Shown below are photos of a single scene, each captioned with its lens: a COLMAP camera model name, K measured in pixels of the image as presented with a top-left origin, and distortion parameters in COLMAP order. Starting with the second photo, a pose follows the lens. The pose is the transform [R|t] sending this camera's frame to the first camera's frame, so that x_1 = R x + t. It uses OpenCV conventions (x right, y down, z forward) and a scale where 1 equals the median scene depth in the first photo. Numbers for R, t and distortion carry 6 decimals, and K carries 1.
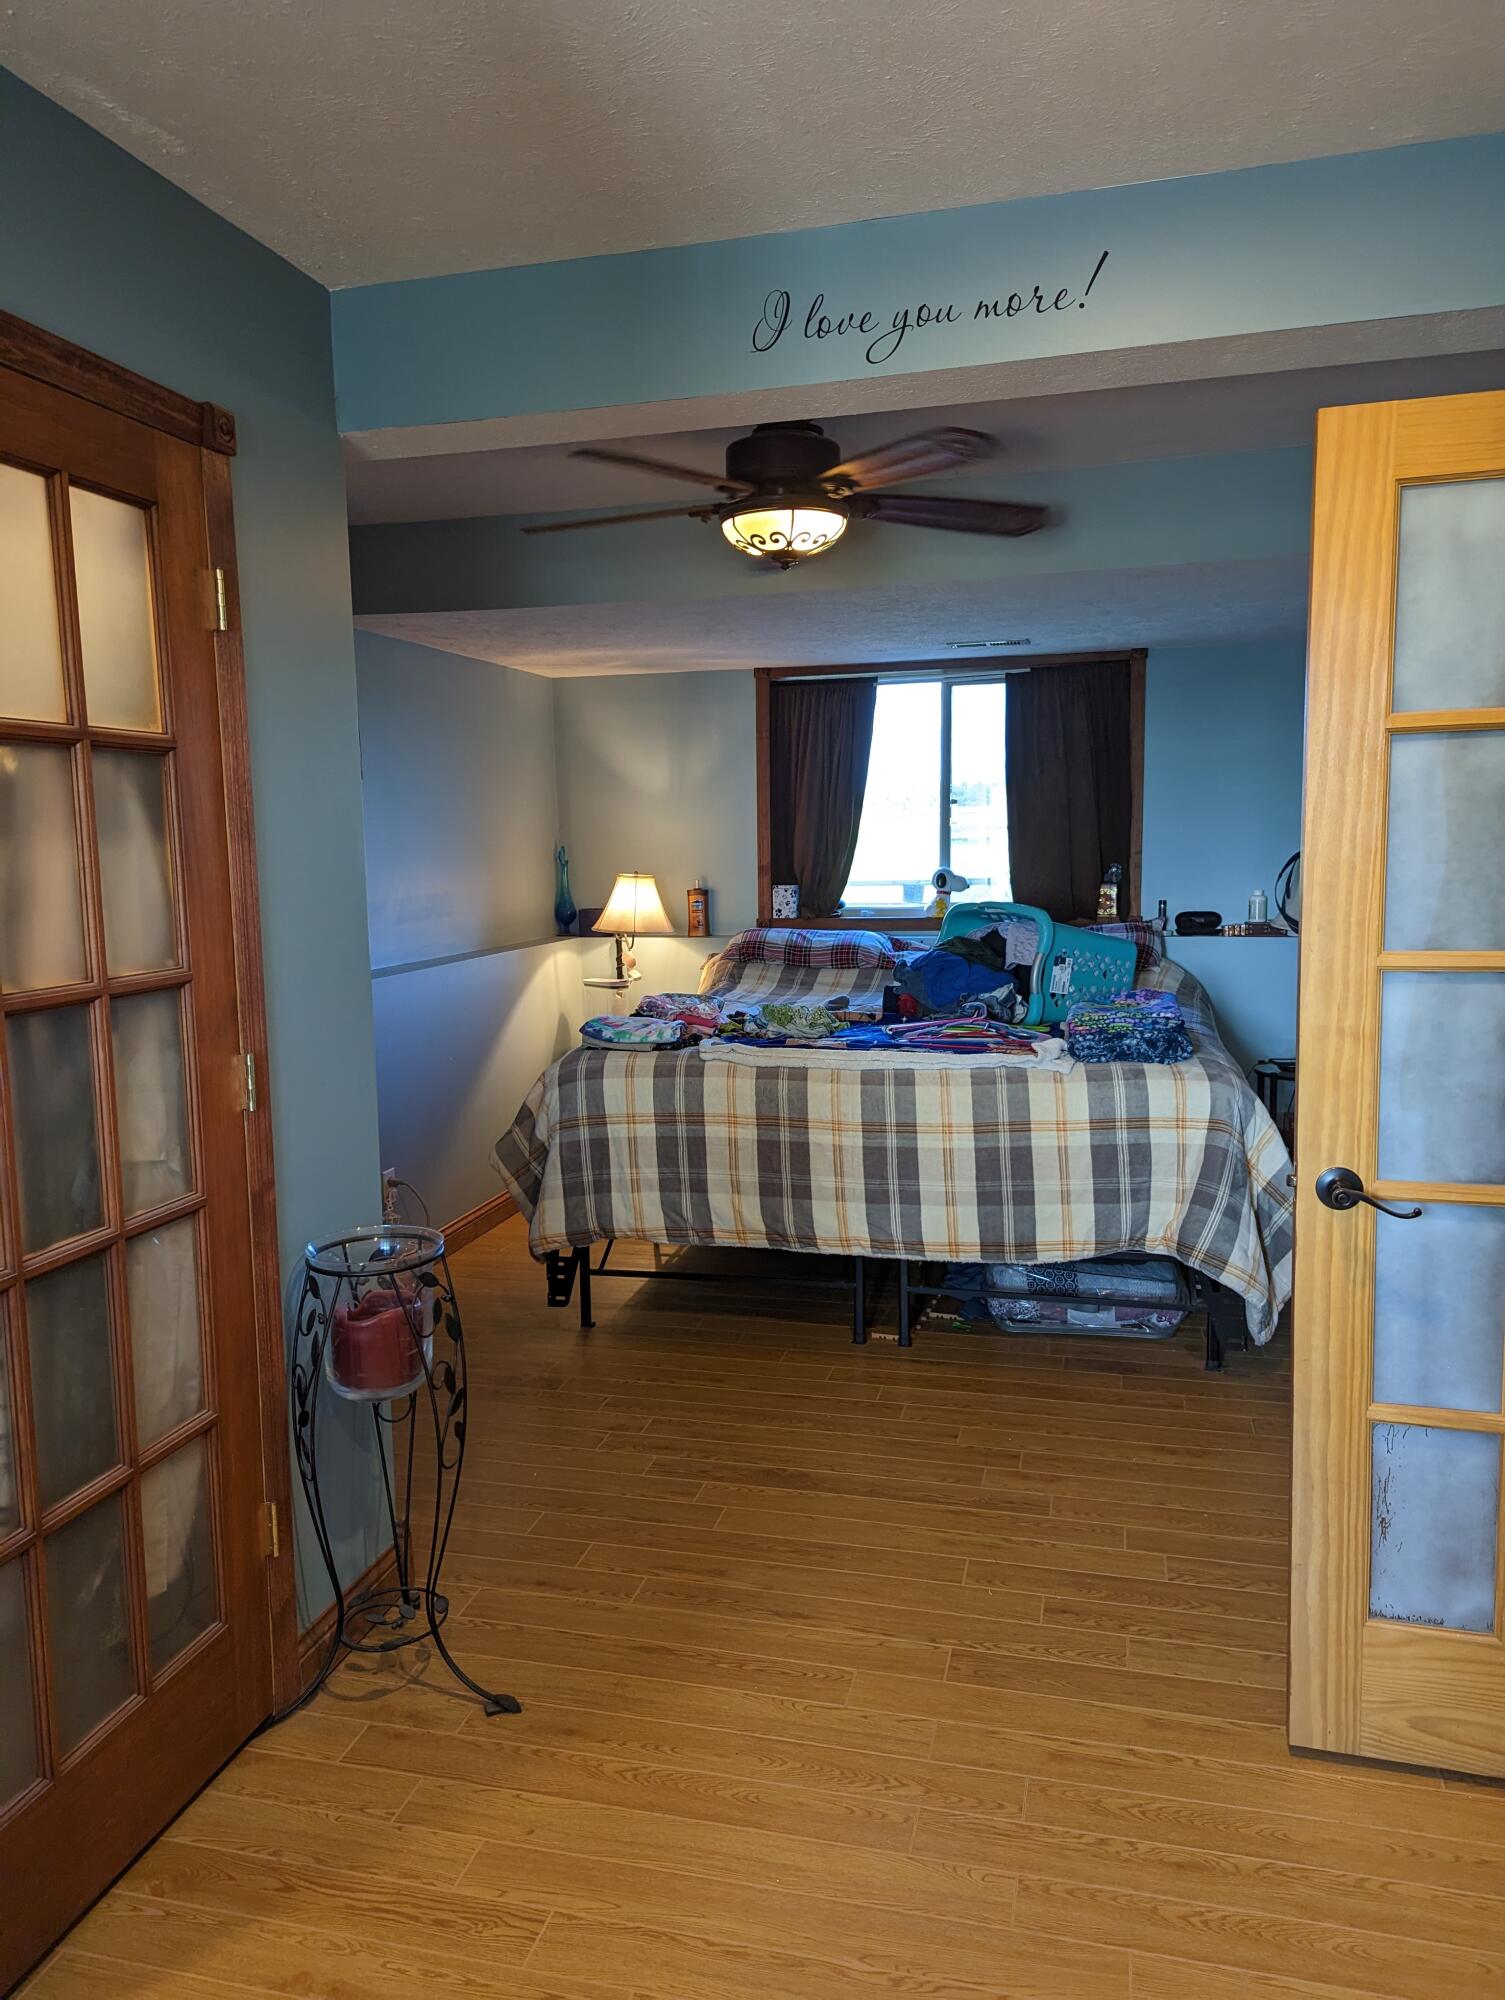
lens RADIAL K [[1417.6, 0, 754.8], [0, 1417.6, 1007.3], [0, 0, 1]] dist [0.092540, -0.095899]
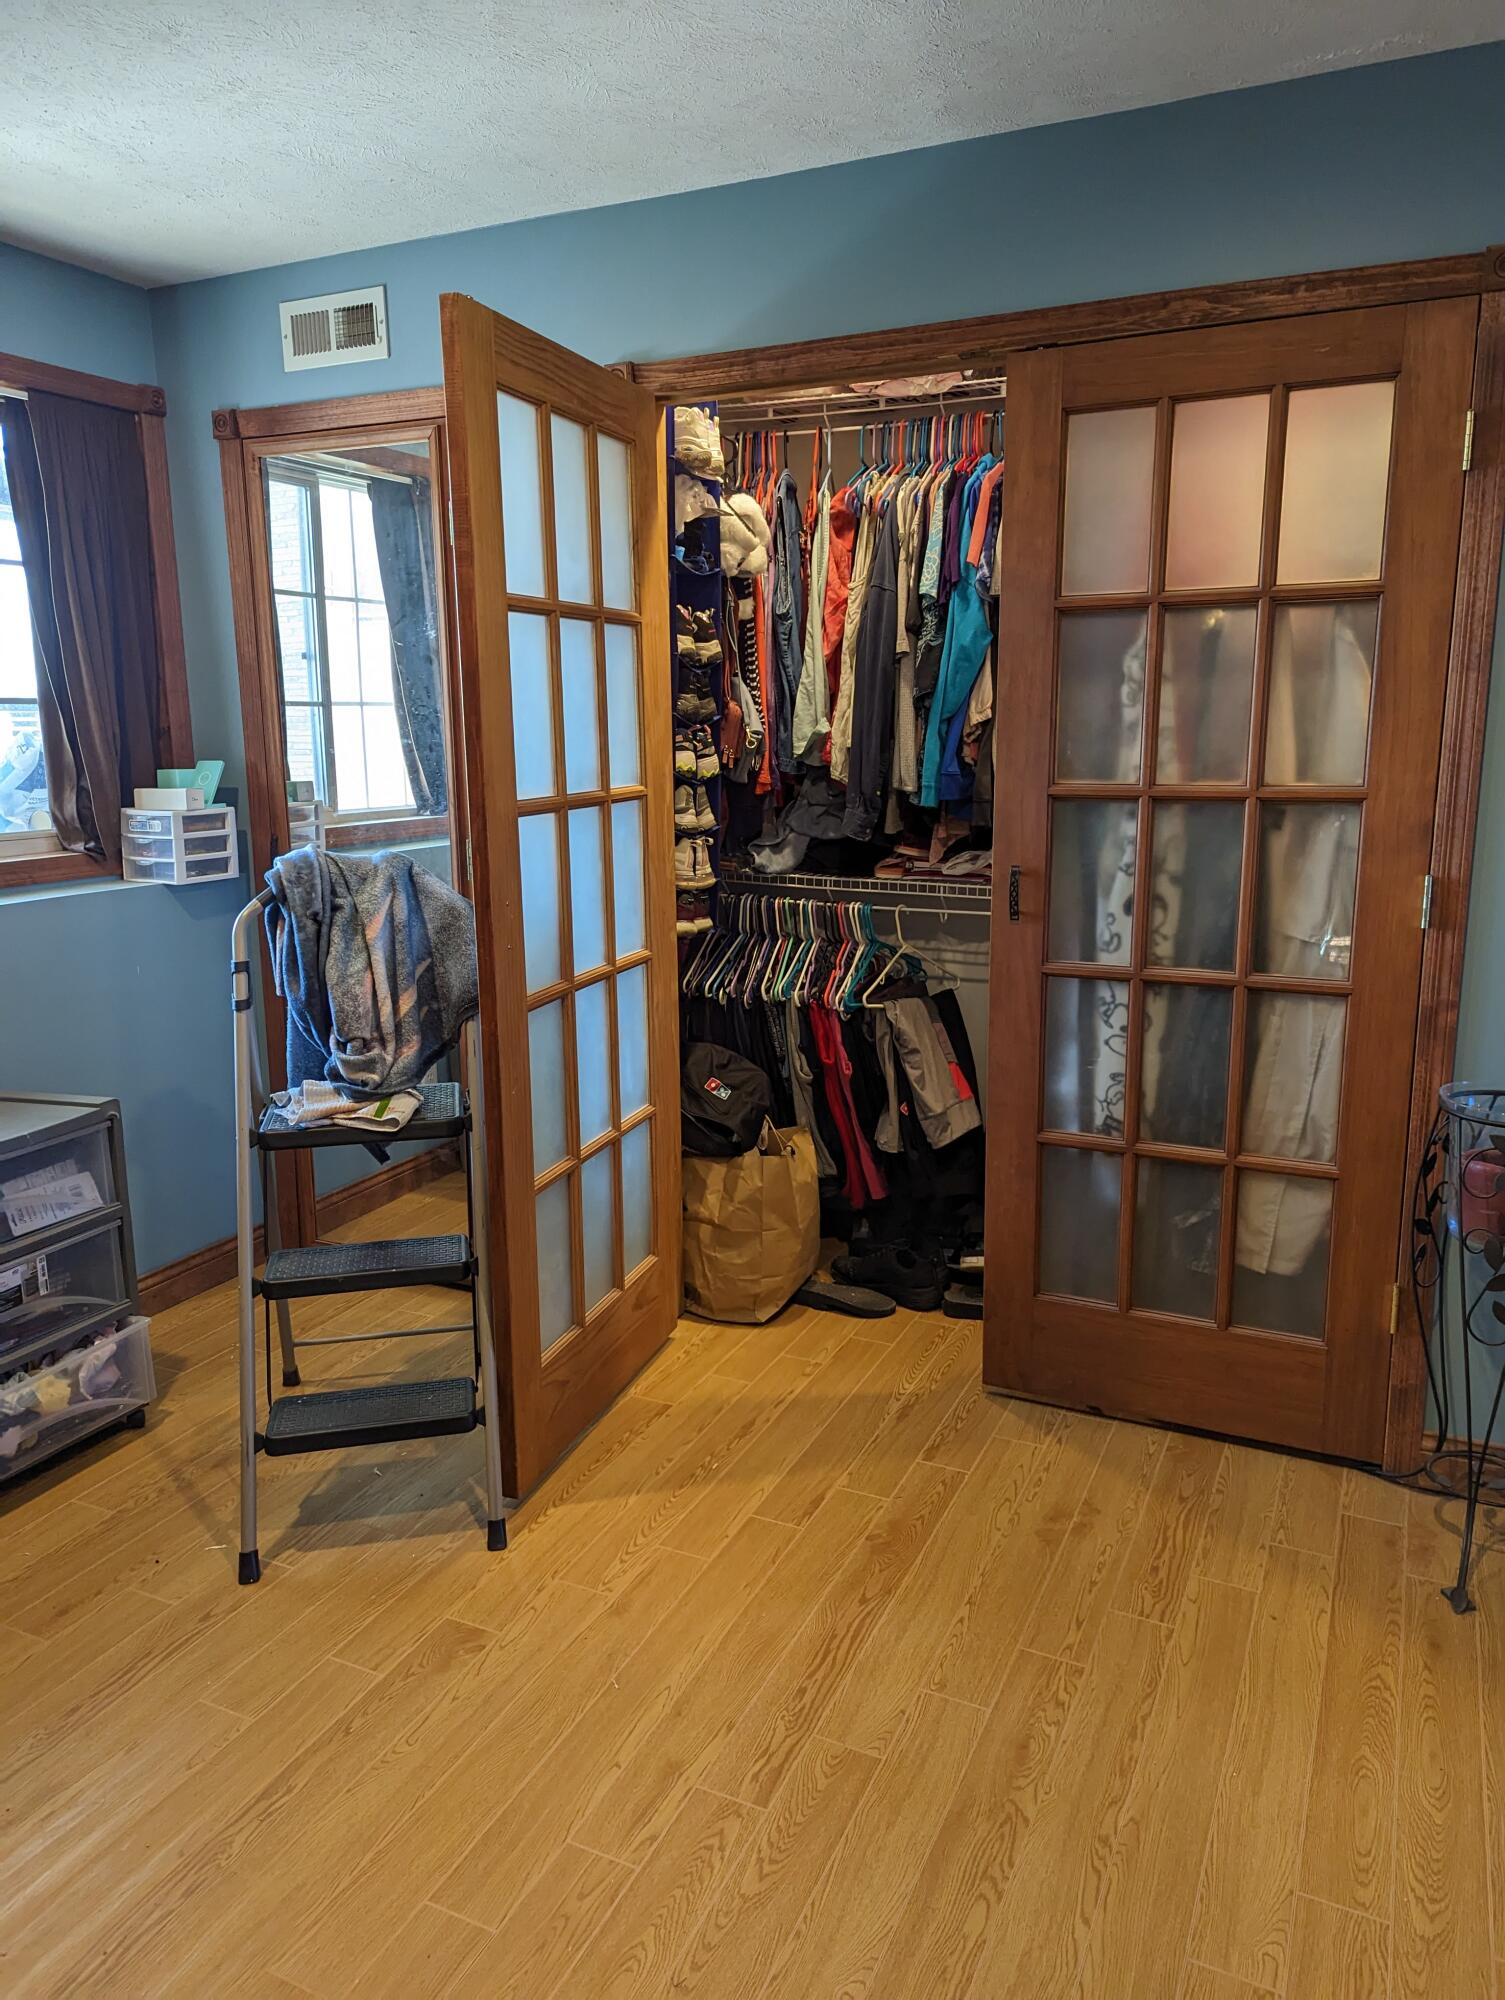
lens RADIAL K [[1417.6, 0, 754.8], [0, 1417.6, 1007.3], [0, 0, 1]] dist [0.092540, -0.095899]
pose [[-0.190868, 0.214457, -0.957903, 0.868012], [-0.114183, 0.964368, 0.238656, -0.077924], [0.974952, 0.154928, -0.159579, 0.747591]]
